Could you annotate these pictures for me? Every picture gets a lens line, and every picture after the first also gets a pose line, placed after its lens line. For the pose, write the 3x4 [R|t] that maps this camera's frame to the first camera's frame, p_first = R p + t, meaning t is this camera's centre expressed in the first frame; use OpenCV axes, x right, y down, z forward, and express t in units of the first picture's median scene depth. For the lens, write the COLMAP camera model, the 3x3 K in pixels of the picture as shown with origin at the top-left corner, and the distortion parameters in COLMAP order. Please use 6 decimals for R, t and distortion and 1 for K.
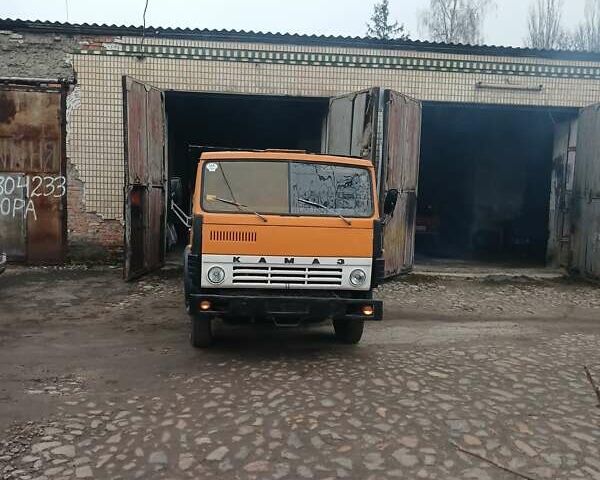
lens RADIAL K [[623.5, 0, 299.2], [0, 623.5, 242.2], [0, 0, 1]] dist [-0.015117, 0.000000]
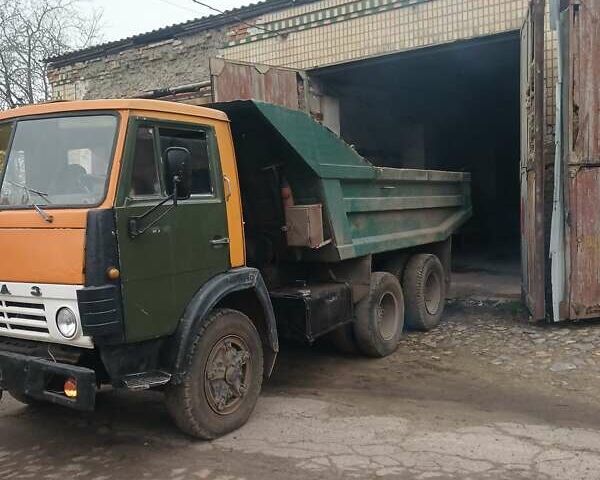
lens RADIAL K [[673.4, 0, 311.0], [0, 673.4, 211.4], [0, 0, 1]] dist [0.031739, 0.000000]
pose [[0.764733, -0.064129, -0.641149, 0.466576], [0.014804, 0.996521, -0.082017, 0.010226], [0.644178, 0.053230, 0.763021, 0.511799]]
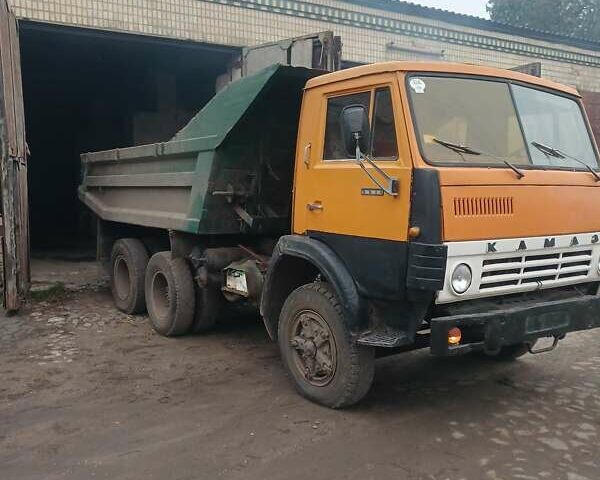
lens RADIAL K [[623.5, 0, 300.5], [0, 623.5, 237.8], [0, 0, 1]] dist [-0.015117, 0.000000]
pose [[0.895116, -0.069330, 0.440410, -0.360111], [0.070777, 0.997405, 0.013161, -0.000210], [-0.440180, 0.019390, 0.897700, 0.408273]]
